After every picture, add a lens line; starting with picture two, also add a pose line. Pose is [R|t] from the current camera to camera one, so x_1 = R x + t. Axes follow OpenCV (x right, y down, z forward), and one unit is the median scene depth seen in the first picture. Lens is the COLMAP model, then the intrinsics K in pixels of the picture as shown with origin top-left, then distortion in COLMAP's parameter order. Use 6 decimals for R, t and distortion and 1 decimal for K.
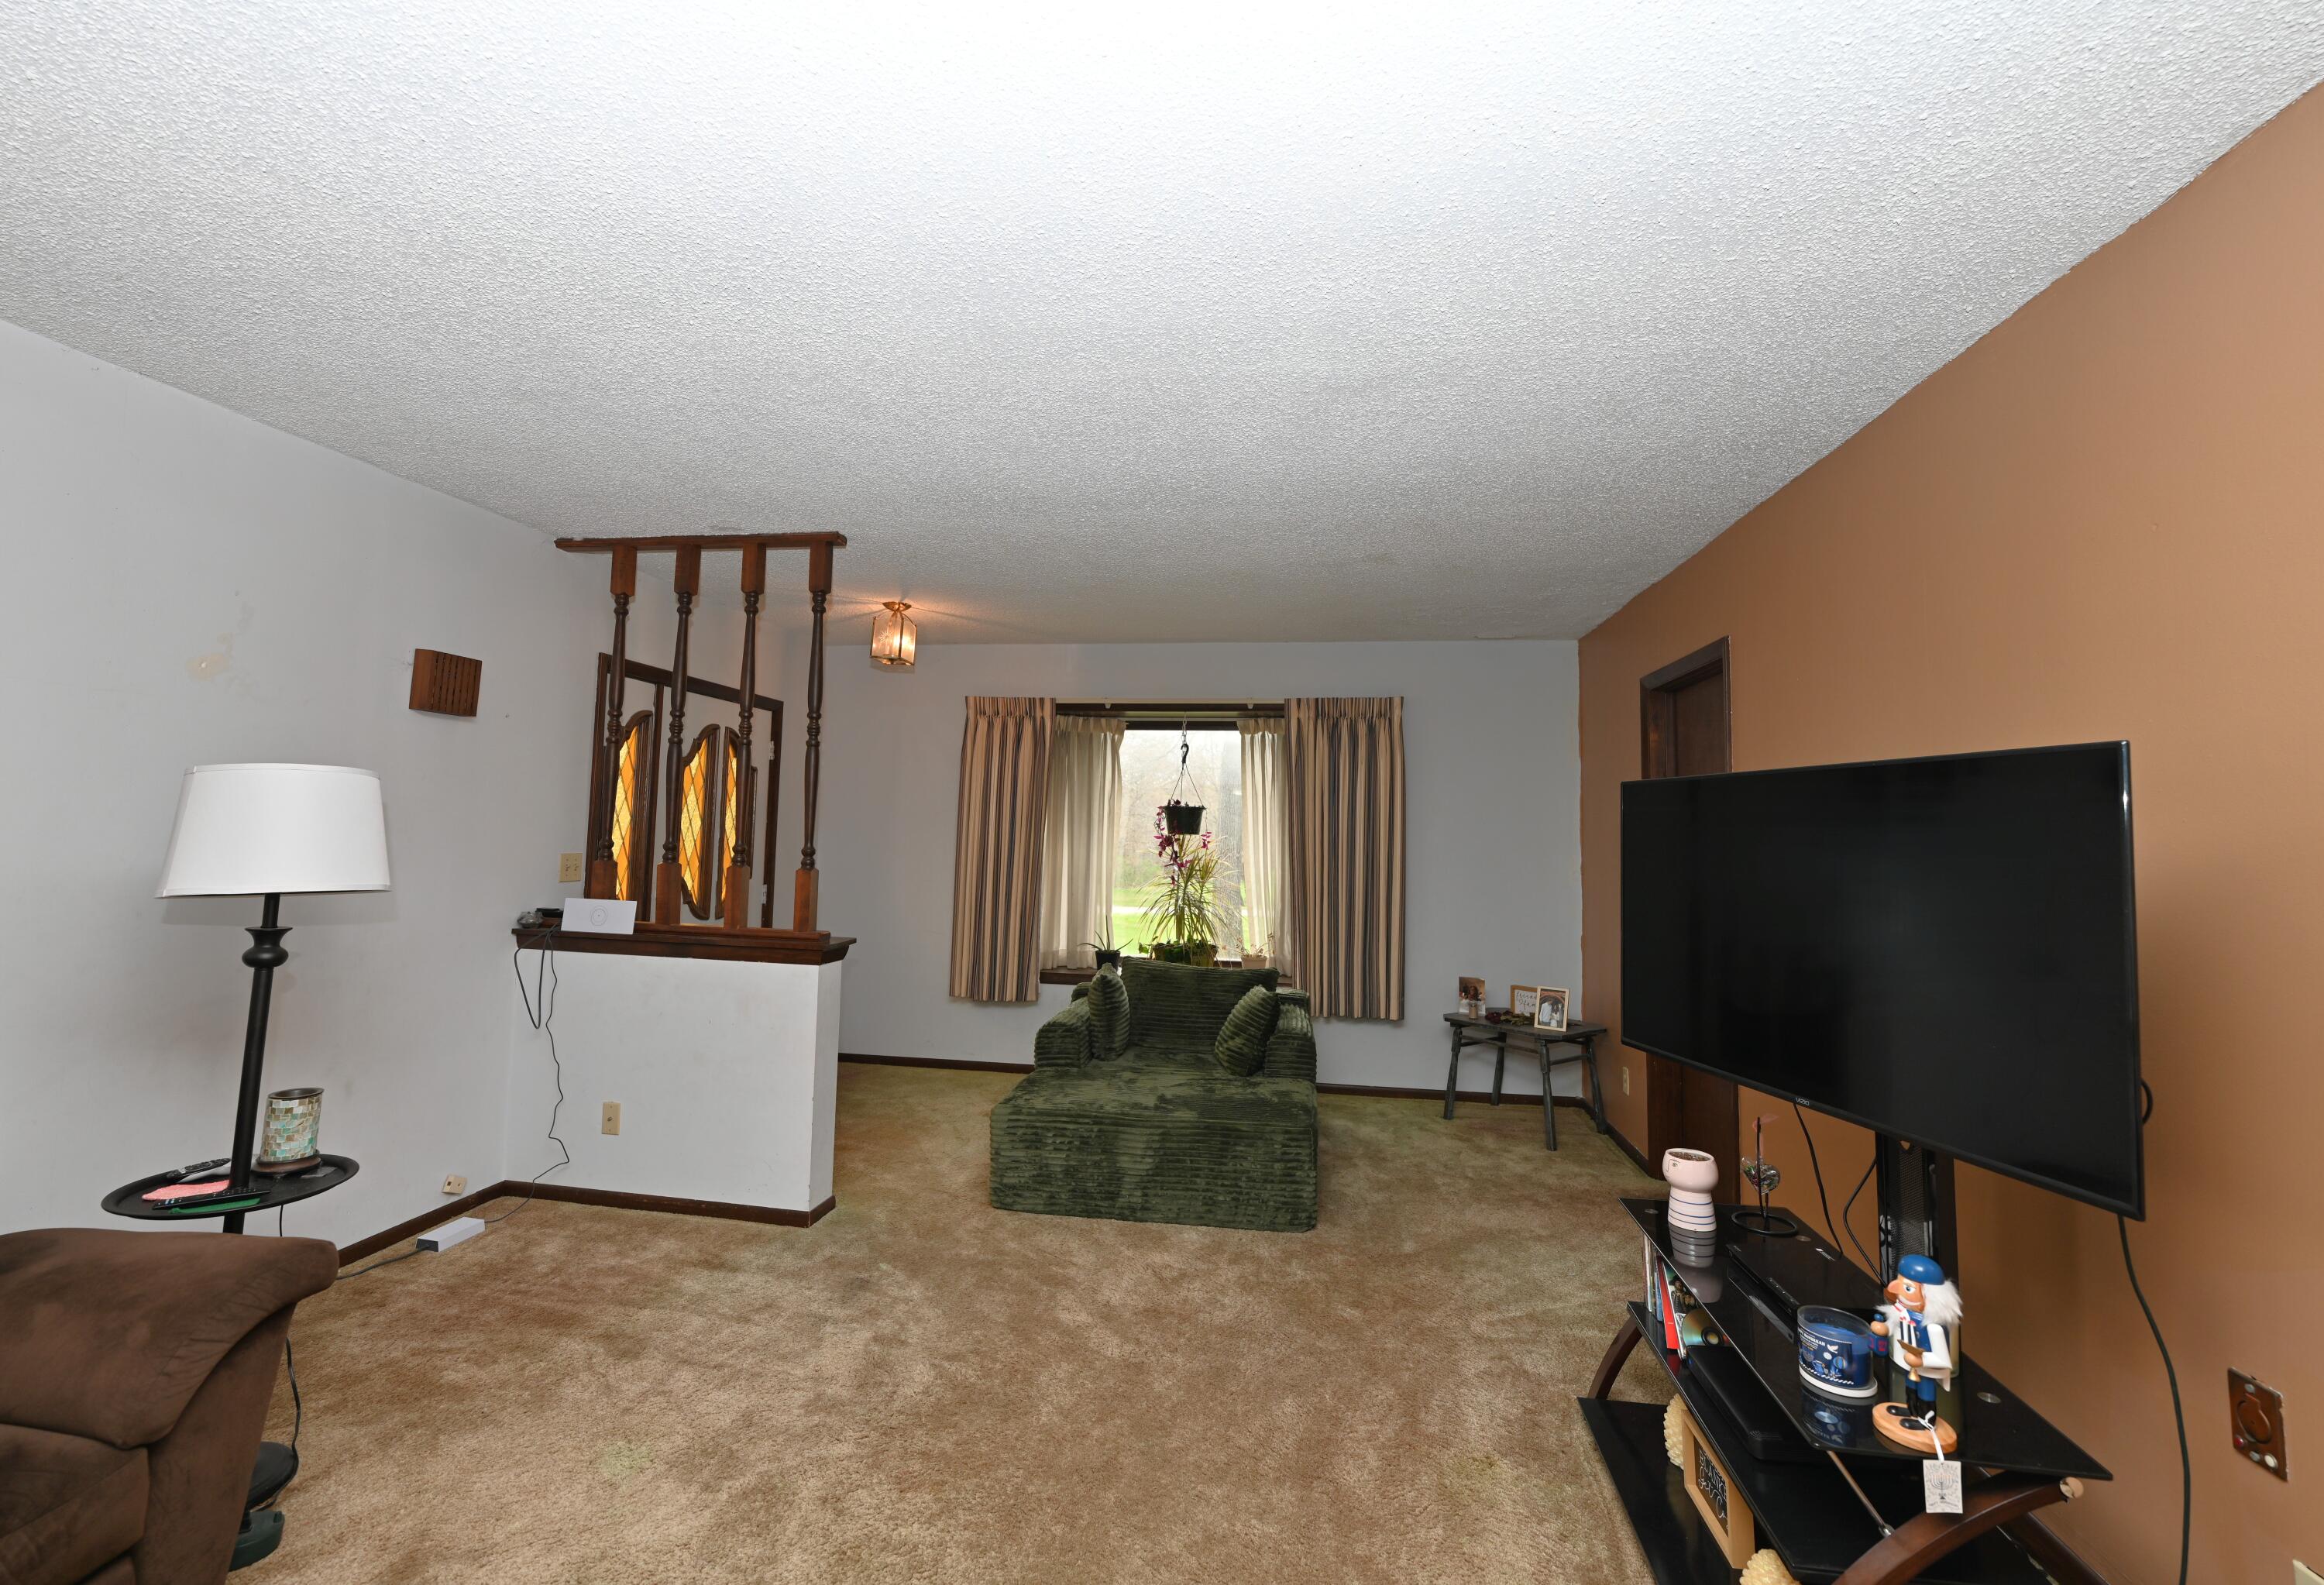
lens RADIAL K [[977.0, 0, 1163.3], [0, 977.0, 774.3], [0, 0, 1]] dist [-0.001670, 0.000125]
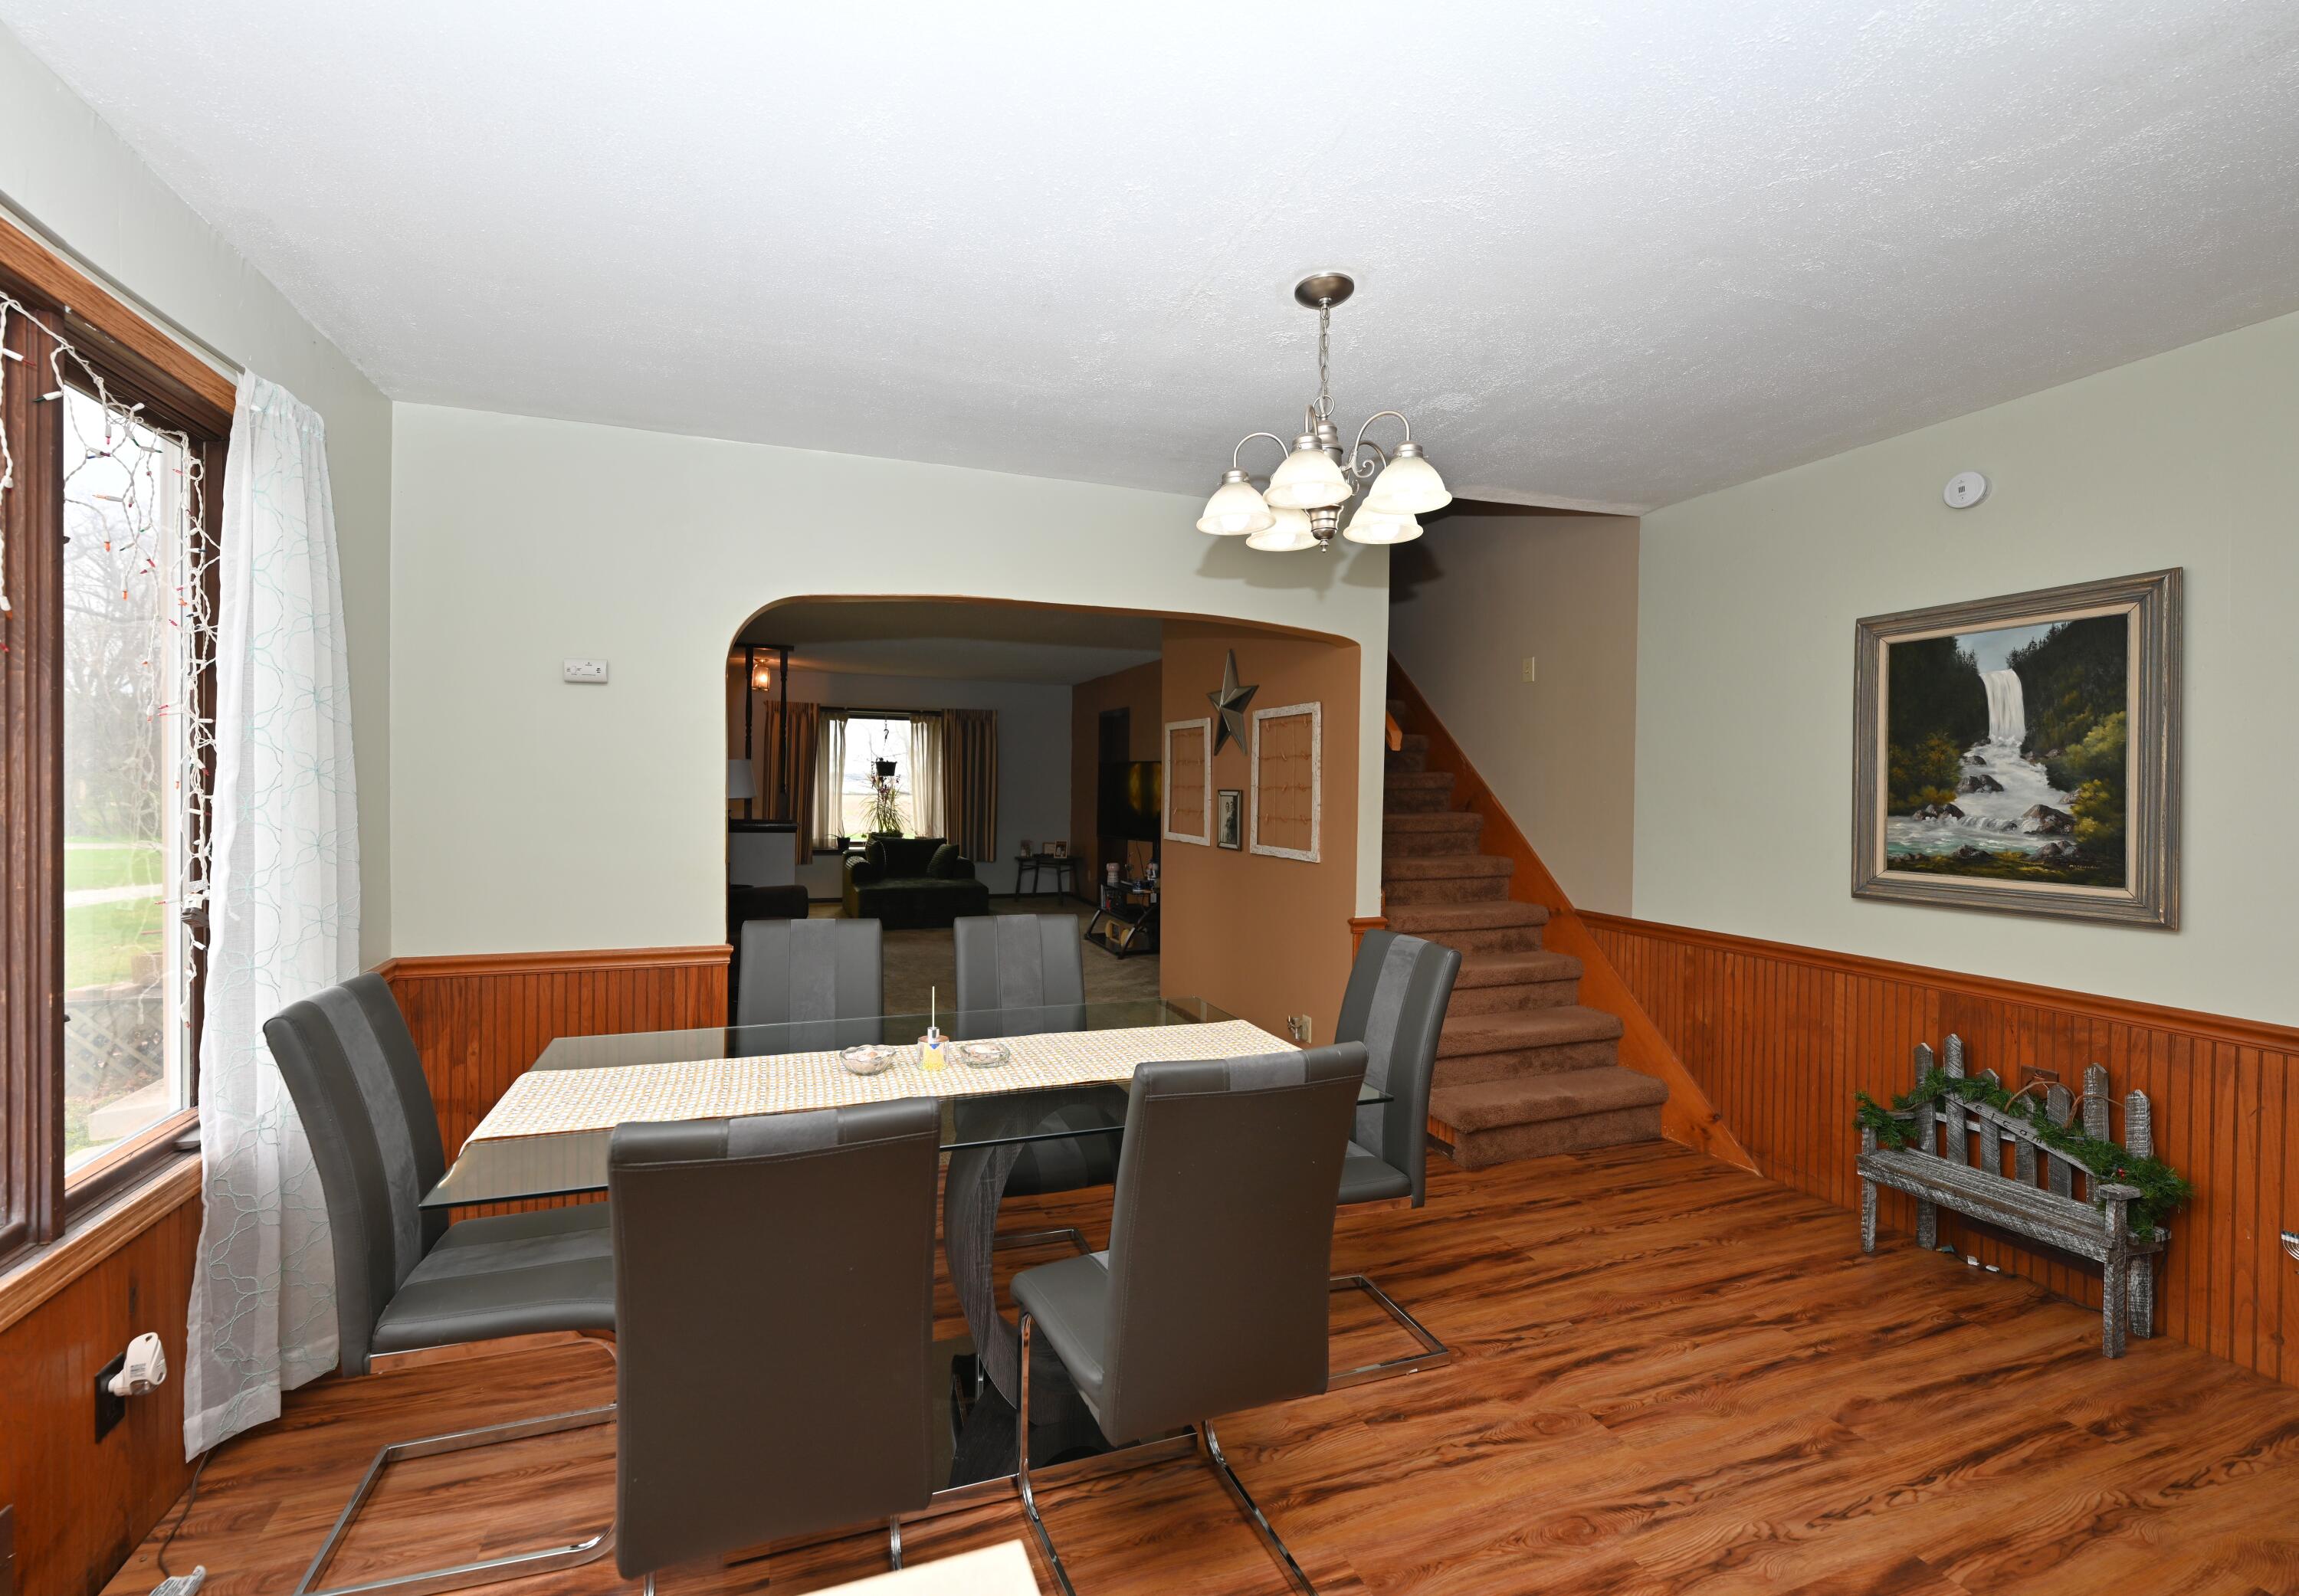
lens RADIAL K [[965.5, 0, 1135.5], [0, 965.5, 799.6], [0, 0, 1]] dist [-0.001377, -0.000006]
pose [[0.870166, -0.018143, 0.492425, -0.541037], [-0.026862, 0.996089, 0.084169, -0.073467], [-0.492027, -0.086469, 0.866275, -1.002665]]
